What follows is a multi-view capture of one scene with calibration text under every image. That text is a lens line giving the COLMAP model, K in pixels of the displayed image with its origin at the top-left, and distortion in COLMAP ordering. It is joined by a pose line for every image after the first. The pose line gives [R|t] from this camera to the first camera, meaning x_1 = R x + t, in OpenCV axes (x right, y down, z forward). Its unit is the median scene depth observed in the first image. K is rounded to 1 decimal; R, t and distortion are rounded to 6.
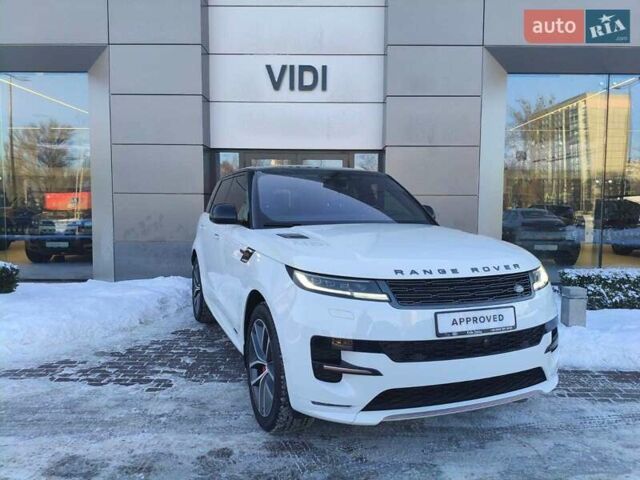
lens RADIAL K [[501.2, 0, 319.2], [0, 501.2, 238.0], [0, 0, 1]] dist [0.010186, -0.023061]
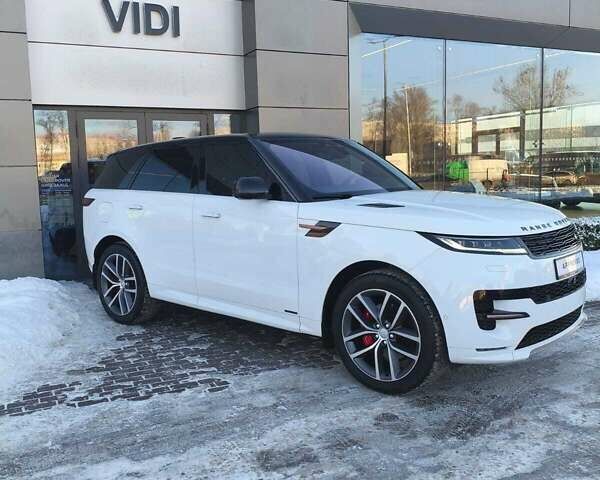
lens RADIAL K [[622.2, 0, 300.3], [0, 622.2, 239.9], [0, 0, 1]] dist [0.035983, 0.000000]
pose [[0.890007, -0.079133, 0.449027, -0.665418], [0.060402, 0.996607, 0.055913, -0.013304], [-0.451928, -0.022641, 0.891767, -0.042521]]
